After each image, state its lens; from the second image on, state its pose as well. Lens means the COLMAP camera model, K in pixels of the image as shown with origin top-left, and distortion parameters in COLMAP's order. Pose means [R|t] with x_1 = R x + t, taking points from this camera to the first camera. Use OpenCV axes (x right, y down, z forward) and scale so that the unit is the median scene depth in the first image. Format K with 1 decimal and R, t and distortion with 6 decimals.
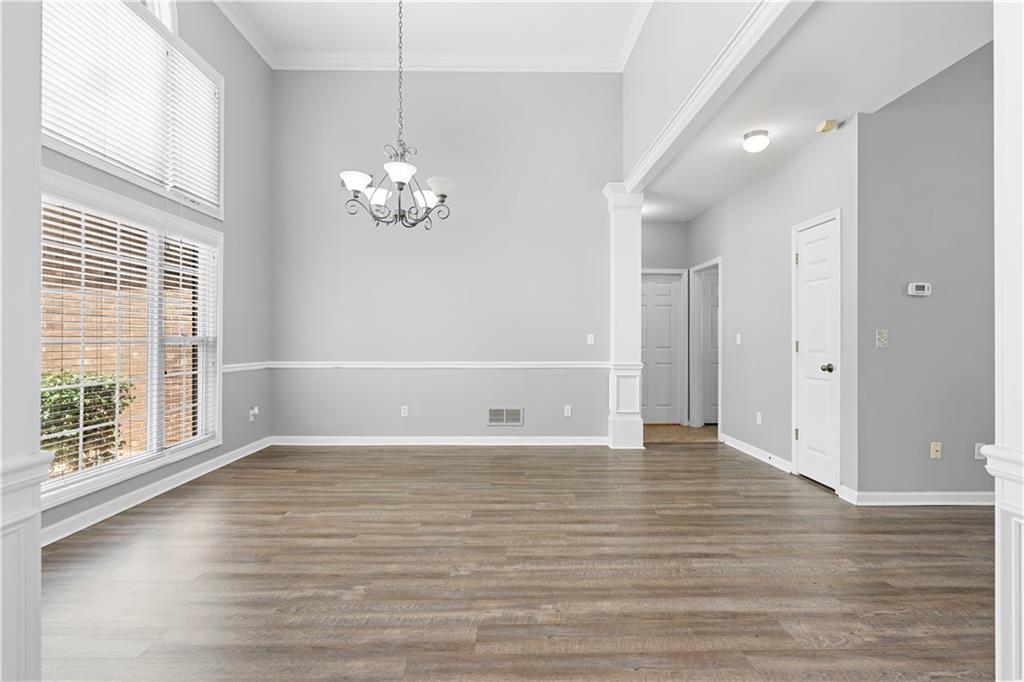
lens RADIAL K [[467.3, 0, 513.5], [0, 467.3, 338.3], [0, 0, 1]] dist [-0.008903, 0.001872]
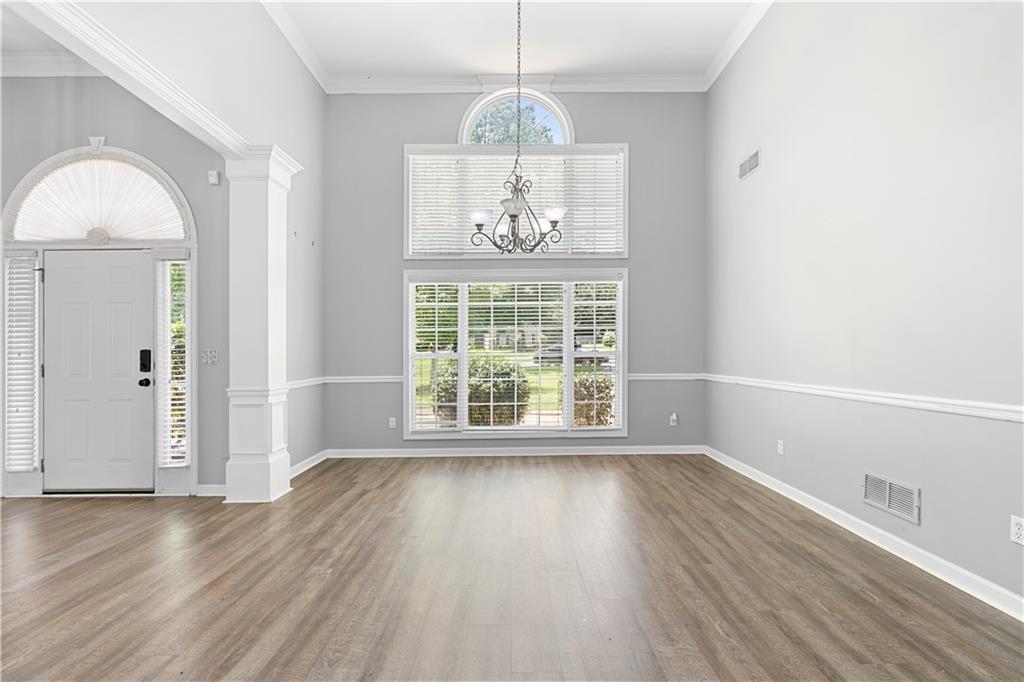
lens RADIAL K [[467.3, 0, 532.6], [0, 467.3, 356.1], [0, 0, 1]] dist [-0.008903, 0.001872]
pose [[0.002346, 0.000272, -0.999997, 1.338727], [0.016416, 0.999865, 0.000311, 0.008588], [0.999862, -0.016417, 0.002341, 1.570540]]
